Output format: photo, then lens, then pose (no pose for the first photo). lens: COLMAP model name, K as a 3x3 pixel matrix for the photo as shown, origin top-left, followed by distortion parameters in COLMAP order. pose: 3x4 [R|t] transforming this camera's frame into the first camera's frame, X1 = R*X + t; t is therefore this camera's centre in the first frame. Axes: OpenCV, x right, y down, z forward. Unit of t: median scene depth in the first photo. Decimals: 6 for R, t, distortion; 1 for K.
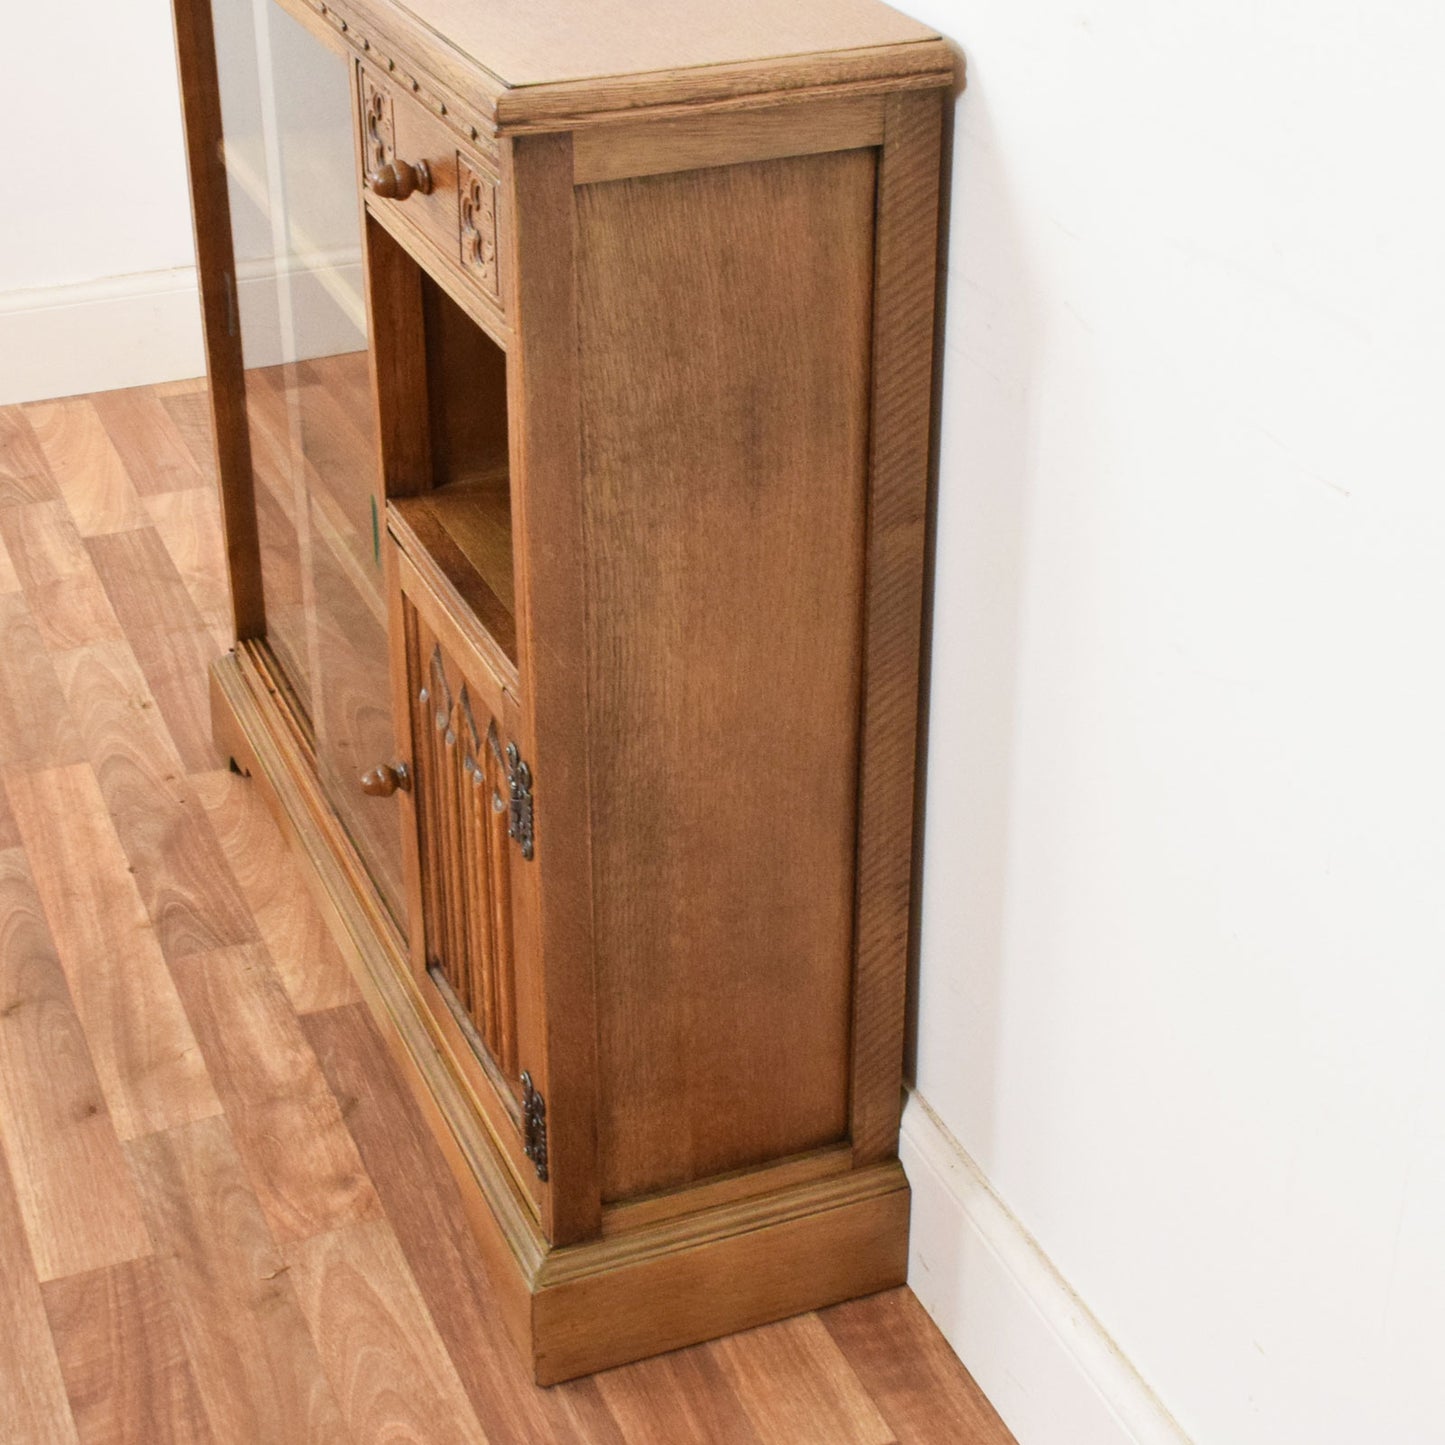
lens RADIAL K [[2589.5, 0, 680.0], [0, 2589.5, 702.5], [0, 0, 1]] dist [0.007632, 0.000000]
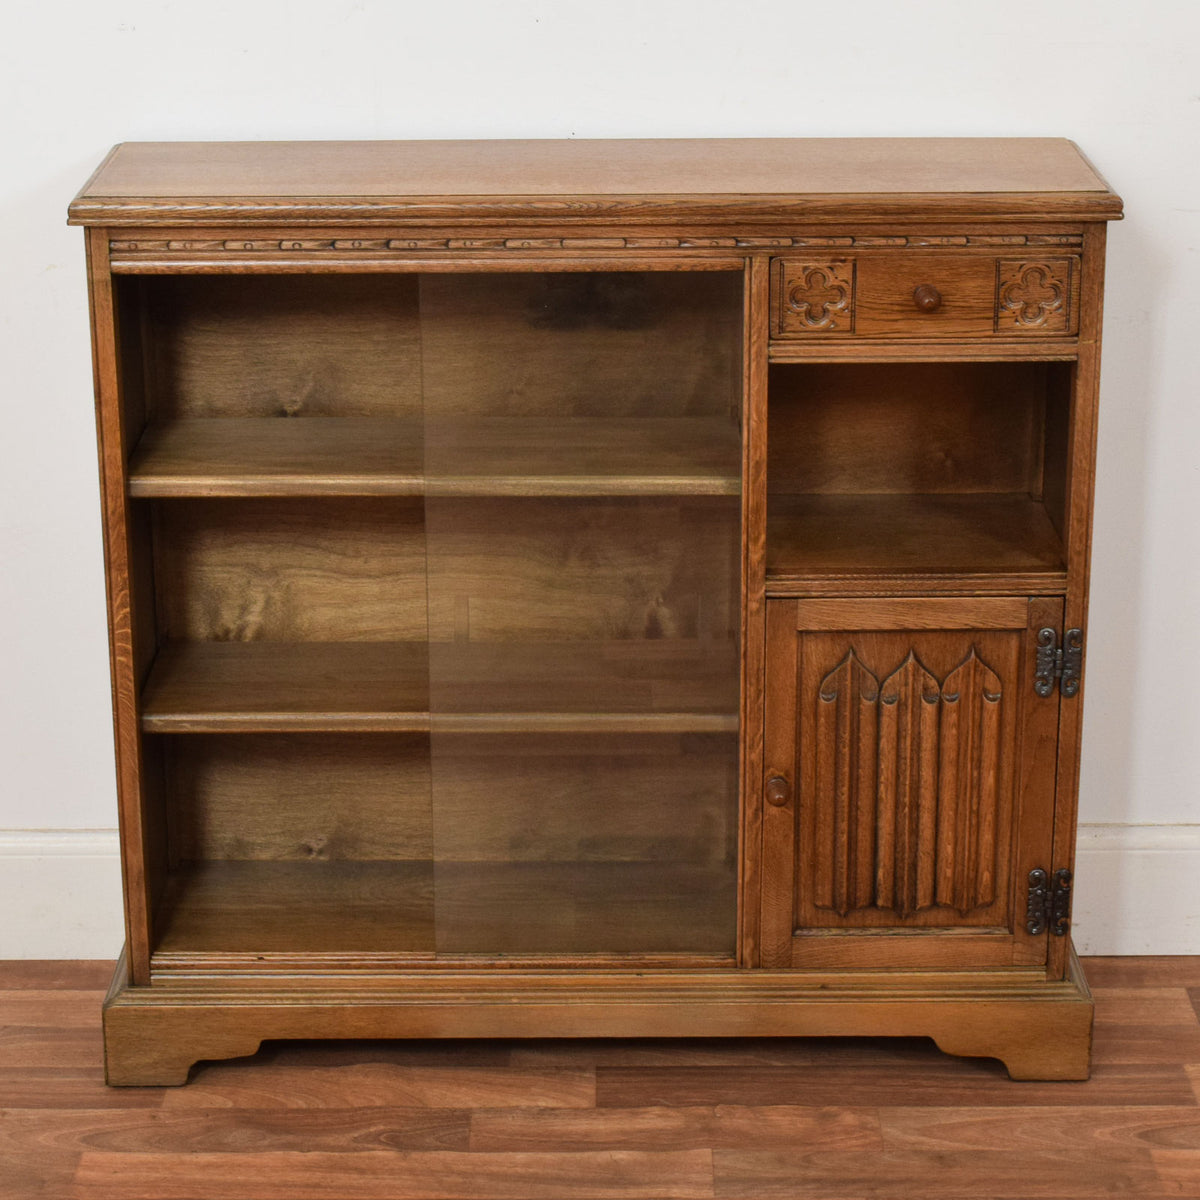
lens RADIAL K [[3023.6, 0, 606.2], [0, 3023.6, 593.3], [0, 0, 1]] dist [-0.042460, 0.000000]
pose [[0.365444, -0.302048, 0.880465, -1.552101], [0.448666, 0.885916, 0.117695, -0.296435], [-0.815567, 0.352024, 0.459271, 0.345504]]
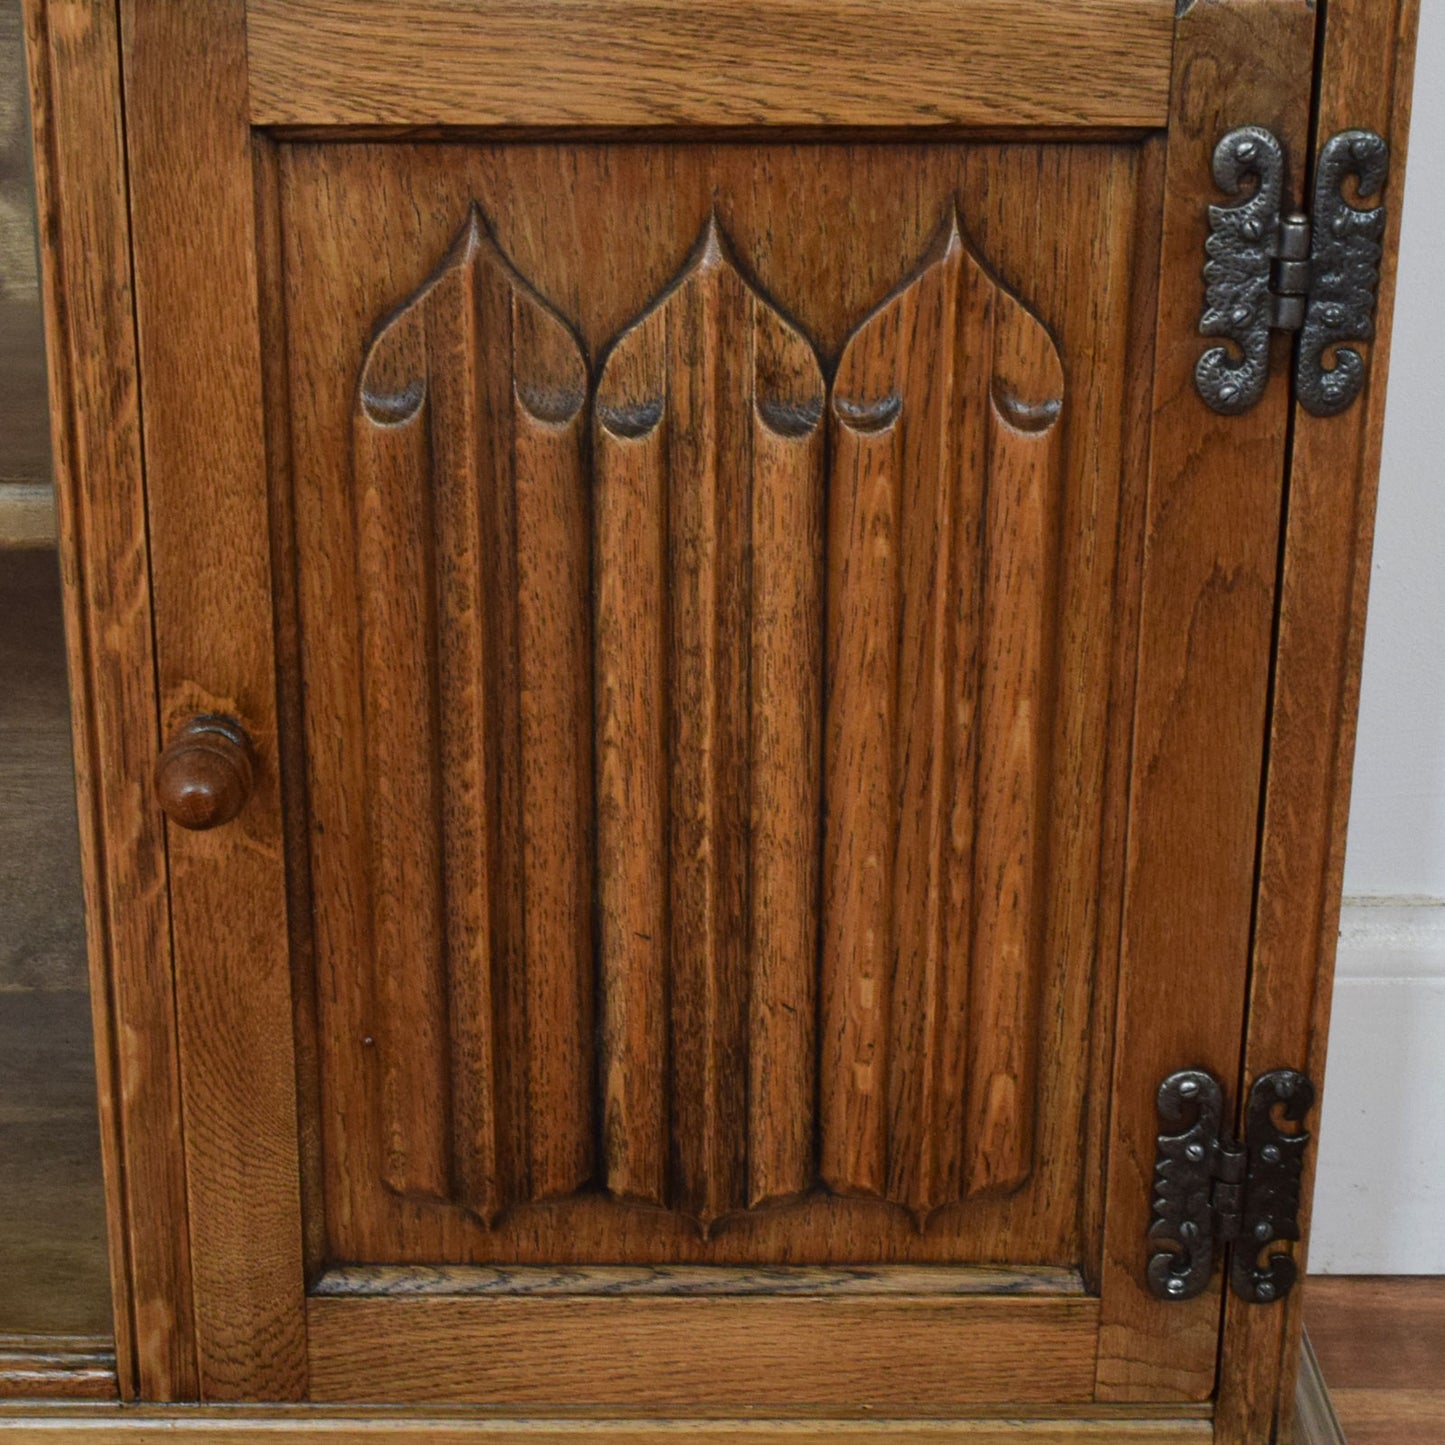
lens RADIAL K [[3003.3, 0, 680.4], [0, 3003.3, 707.2], [0, 0, 1]] dist [-0.024549, 0.000000]
pose [[0.367951, -0.315882, 0.874546, -0.460942], [0.441060, 0.887280, 0.134912, -0.004713], [-0.818583, 0.336086, 0.465798, 0.799861]]
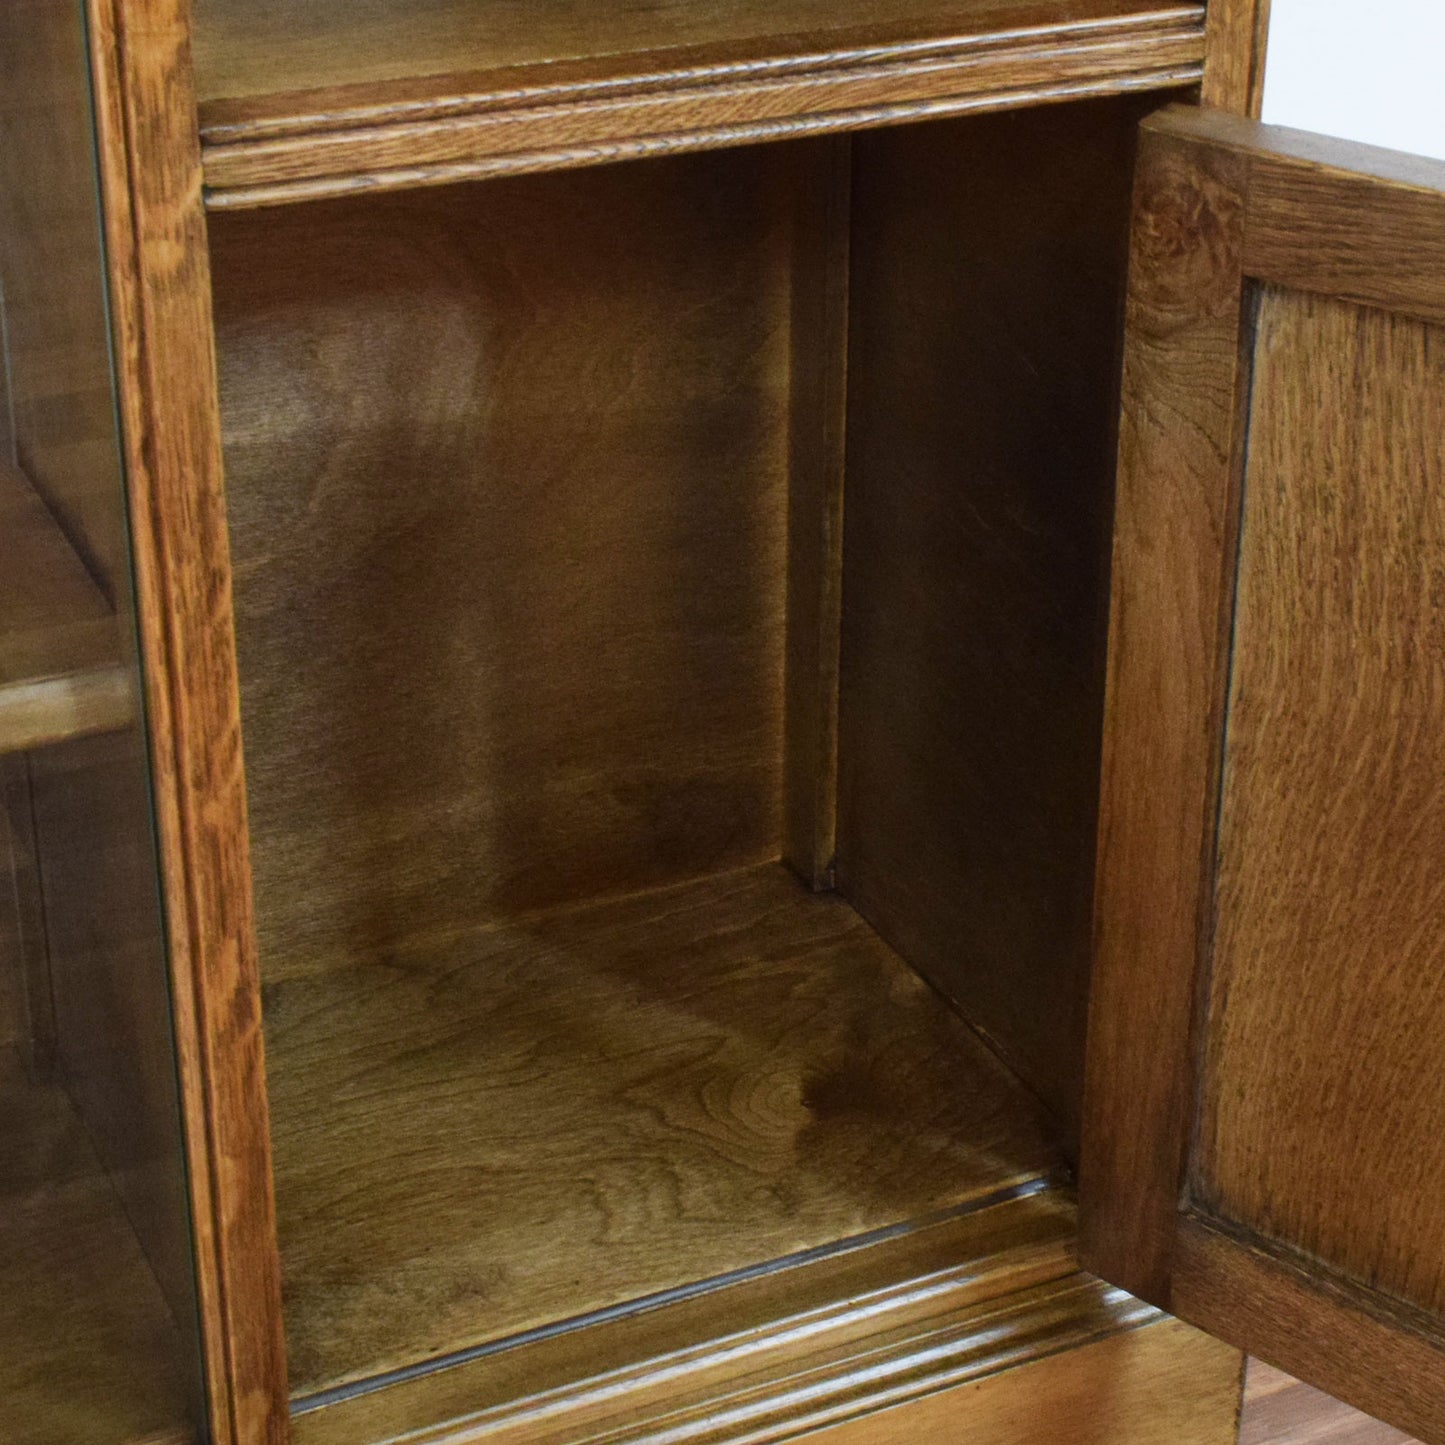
lens RADIAL K [[3003.3, 0, 771.8], [0, 3003.3, 611.6], [0, 0, 1]] dist [-0.024549, 0.000000]
pose [[-0.071829, -0.426213, 0.901767, -0.507007], [0.468627, 0.783676, 0.407726, -0.155916], [-0.880471, 0.451879, 0.143444, 0.910759]]
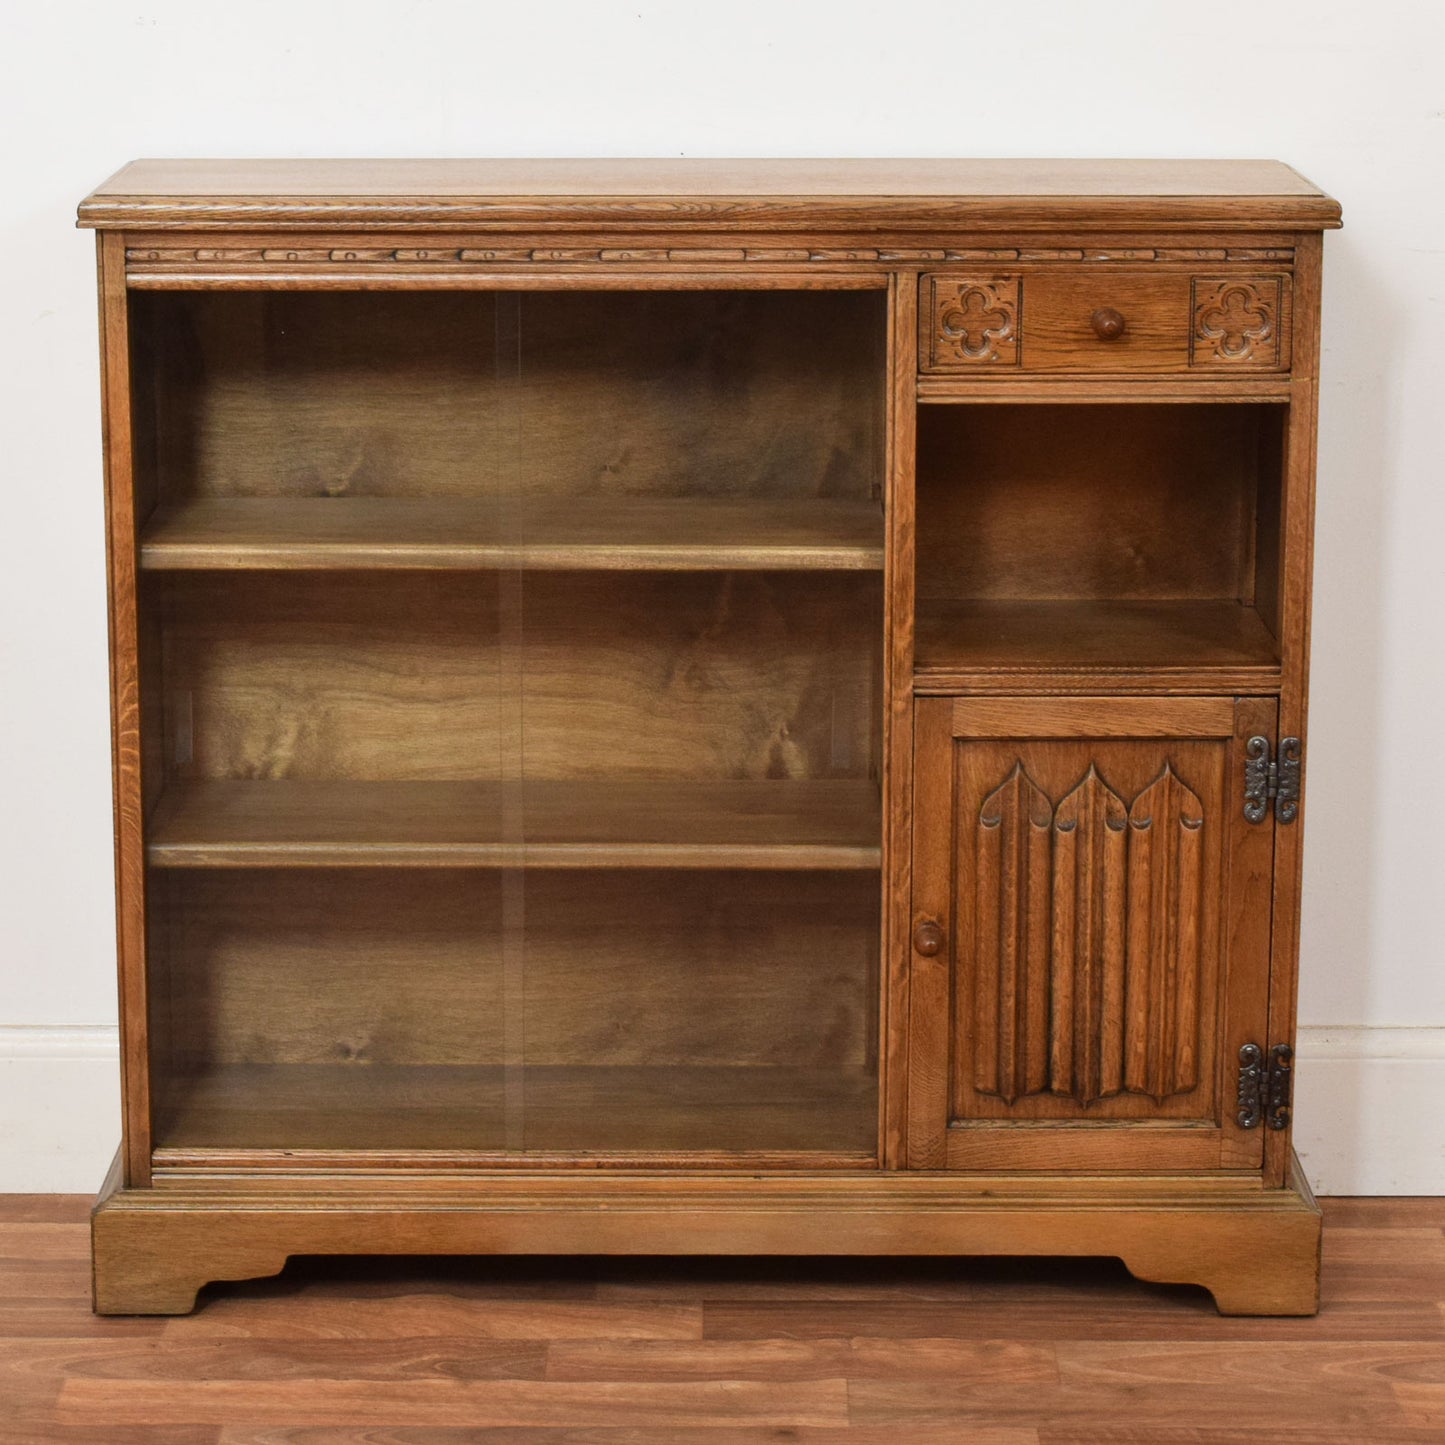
lens RADIAL K [[4187.1, 0, 697.7], [0, 4187.1, 717.5], [0, 0, 1]] dist [-0.046691, 0.000000]
pose [[0.369719, -0.209256, 0.905274, -1.794313], [0.443859, 0.895726, 0.025774, -0.148234], [-0.816271, 0.392284, 0.424047, 0.322170]]
